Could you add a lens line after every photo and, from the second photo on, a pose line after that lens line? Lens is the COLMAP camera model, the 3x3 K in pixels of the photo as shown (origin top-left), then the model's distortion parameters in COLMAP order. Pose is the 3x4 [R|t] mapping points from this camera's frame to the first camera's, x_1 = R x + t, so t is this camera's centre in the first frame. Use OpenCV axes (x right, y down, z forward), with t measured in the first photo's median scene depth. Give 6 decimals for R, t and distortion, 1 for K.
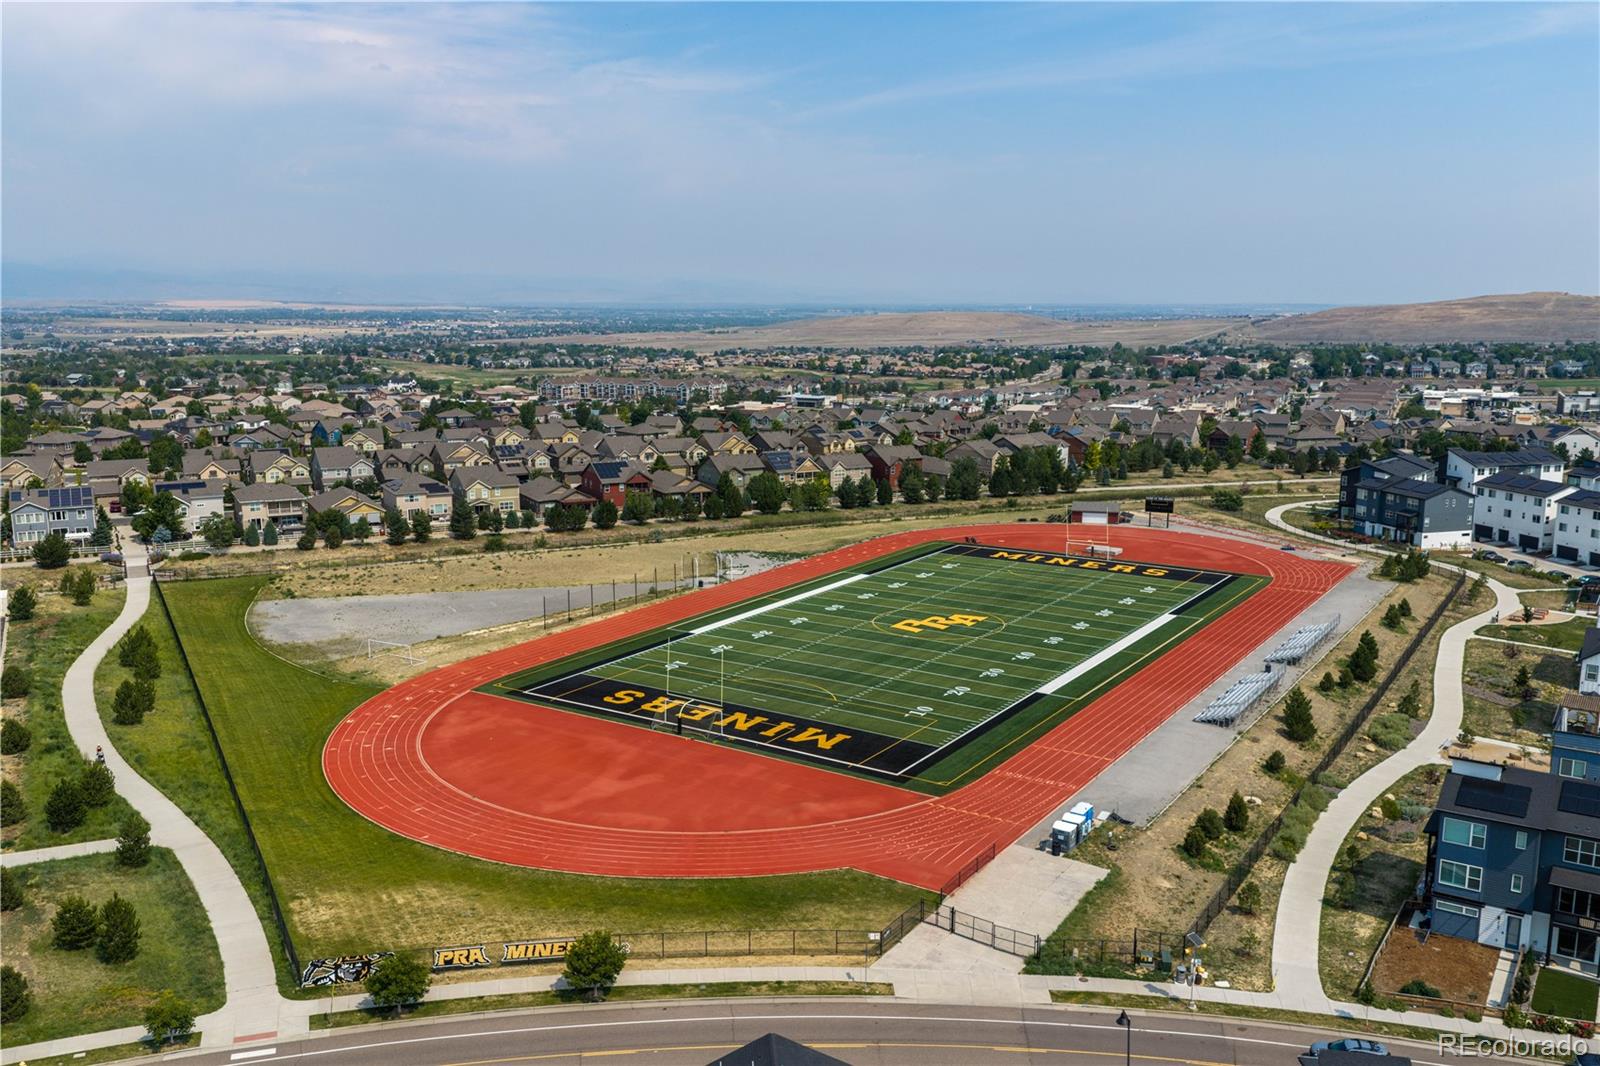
lens RADIAL K [[1269.9, 0, 892.8], [0, 1269.9, 534.4], [0, 0, 1]] dist [-0.008518, -0.009538]
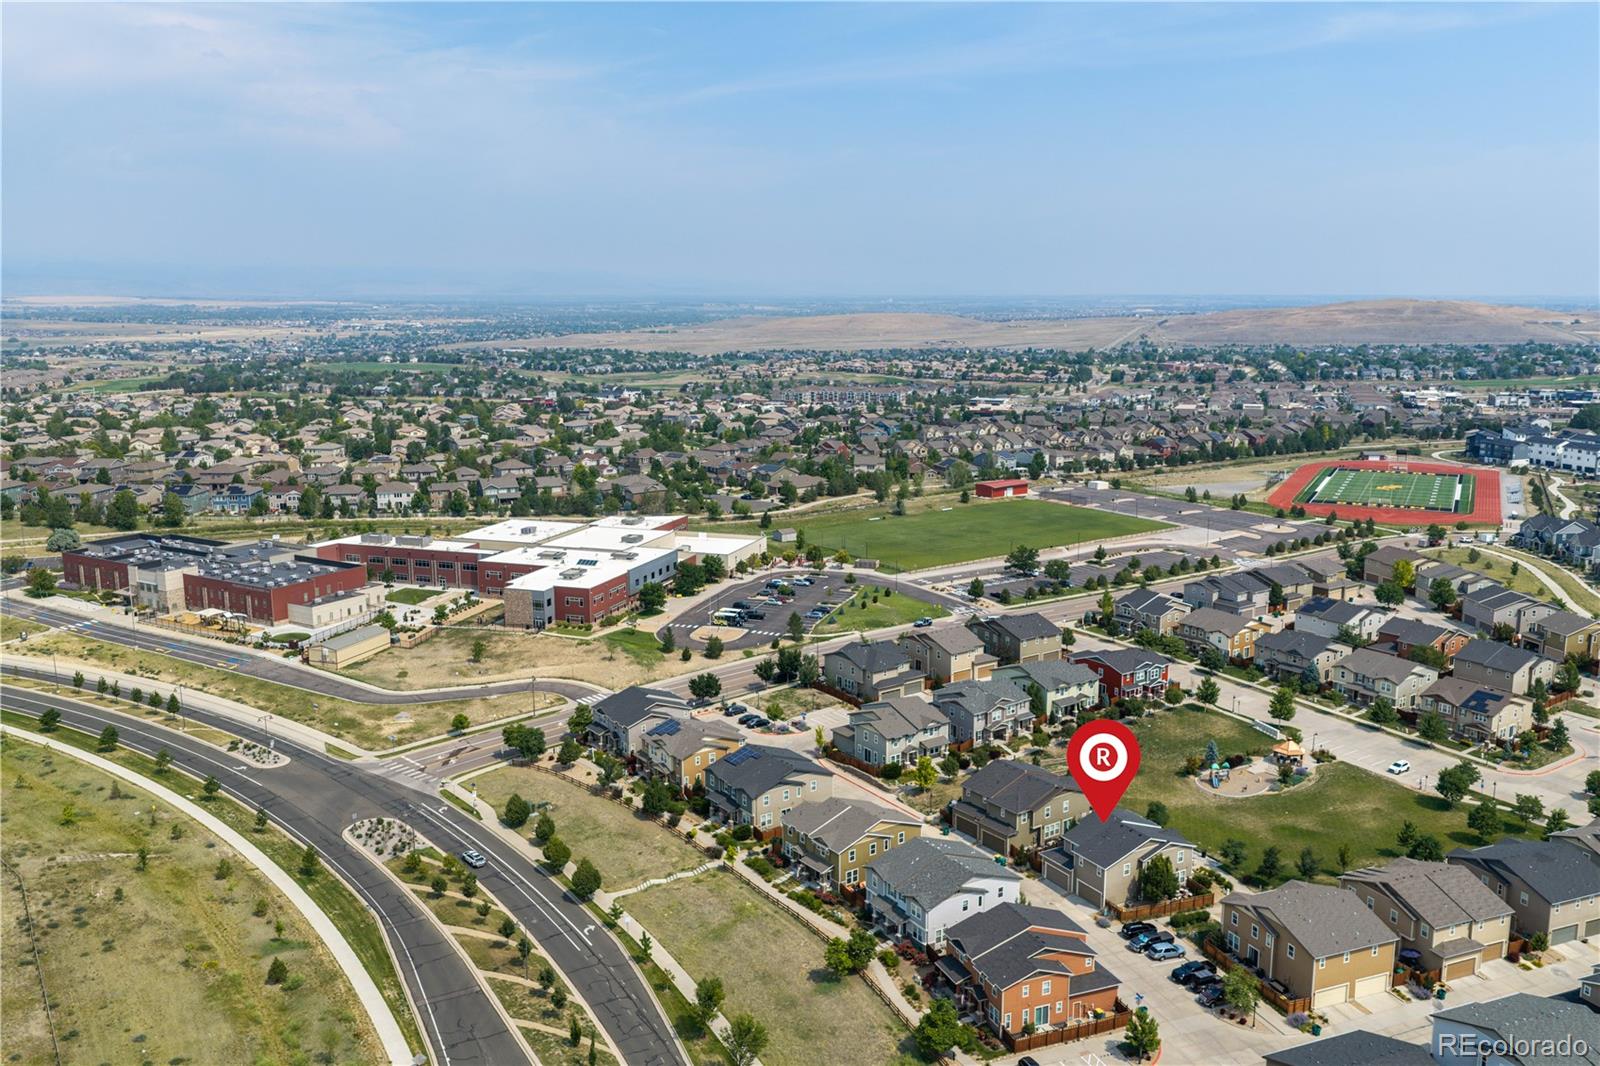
lens RADIAL K [[1355.8, 0, 800.0], [0, 1355.8, 533.0], [0, 0, 1]] dist [0.033742, -0.072602]
pose [[0.994502, -0.021582, 0.102471, -0.388920], [0.021378, 0.999767, 0.003094, 0.032149], [-0.102514, -0.000886, 0.994731, -0.474259]]
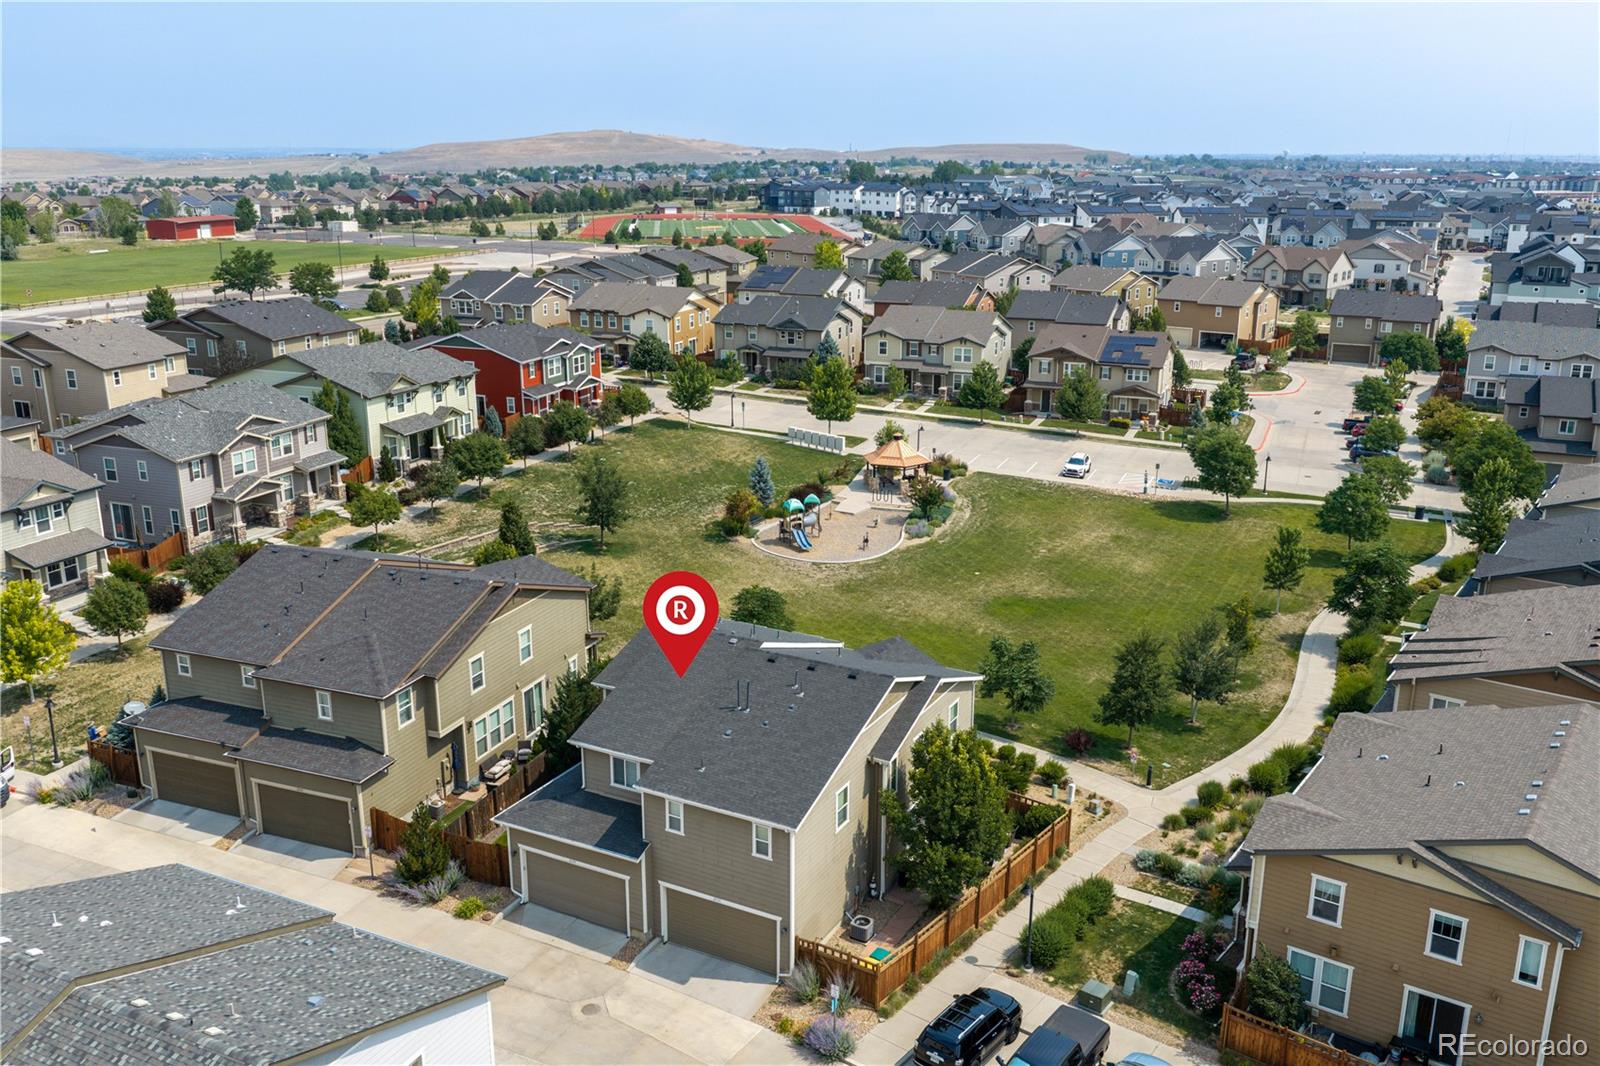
lens RADIAL K [[1355.8, 0, 800.0], [0, 1355.8, 533.0], [0, 0, 1]] dist [0.033742, -0.072602]
pose [[0.782814, -0.167248, 0.599358, -0.341683], [0.112080, 0.985347, 0.128570, 0.076741], [-0.612078, -0.033470, 0.790089, -0.269337]]
